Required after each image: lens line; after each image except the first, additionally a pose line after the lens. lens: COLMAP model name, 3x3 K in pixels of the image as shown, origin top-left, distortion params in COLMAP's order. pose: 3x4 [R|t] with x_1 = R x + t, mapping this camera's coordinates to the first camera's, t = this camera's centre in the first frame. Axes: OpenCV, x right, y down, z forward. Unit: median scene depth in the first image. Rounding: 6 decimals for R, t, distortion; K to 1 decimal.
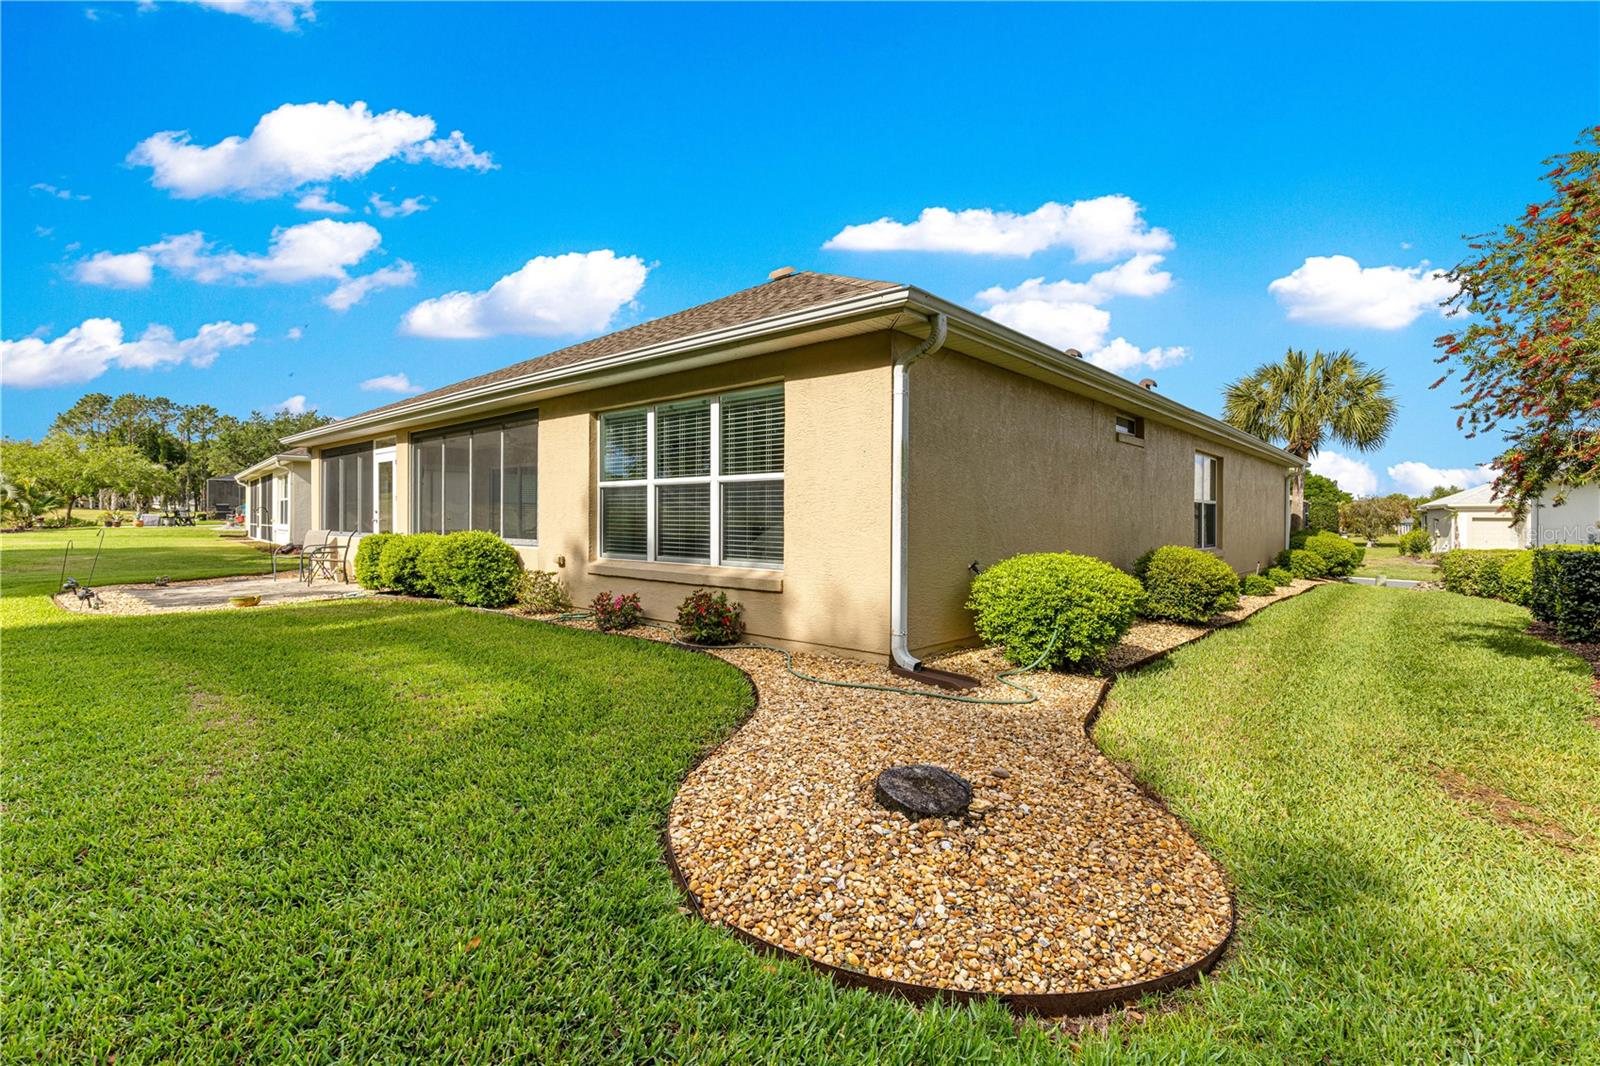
lens RADIAL K [[733.3, 0, 798.6], [0, 733.3, 499.2], [0, 0, 1]] dist [0.016613, 0.000162]
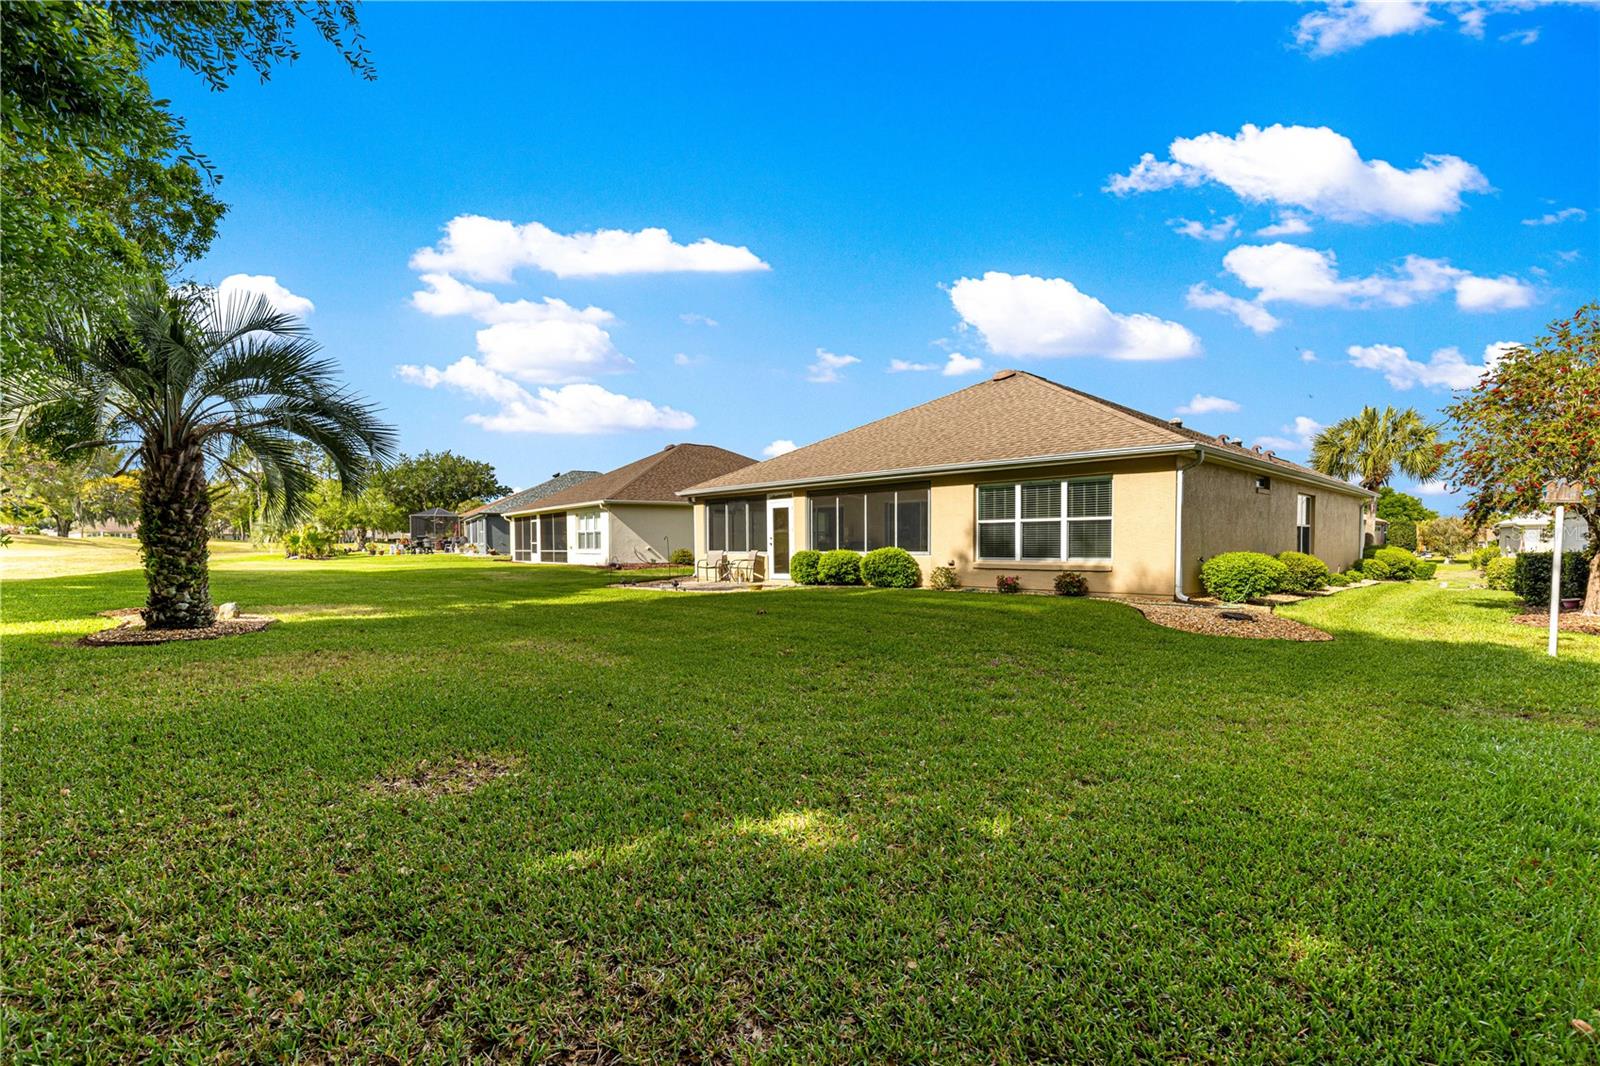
lens RADIAL K [[726.3, 0, 801.9], [0, 726.3, 550.6], [0, 0, 1]] dist [0.005114, 0.000609]
pose [[0.997039, -0.009980, -0.076241, -0.427109], [0.012654, 0.999319, 0.034672, -0.011825], [0.075843, -0.035534, 0.996486, -0.674327]]
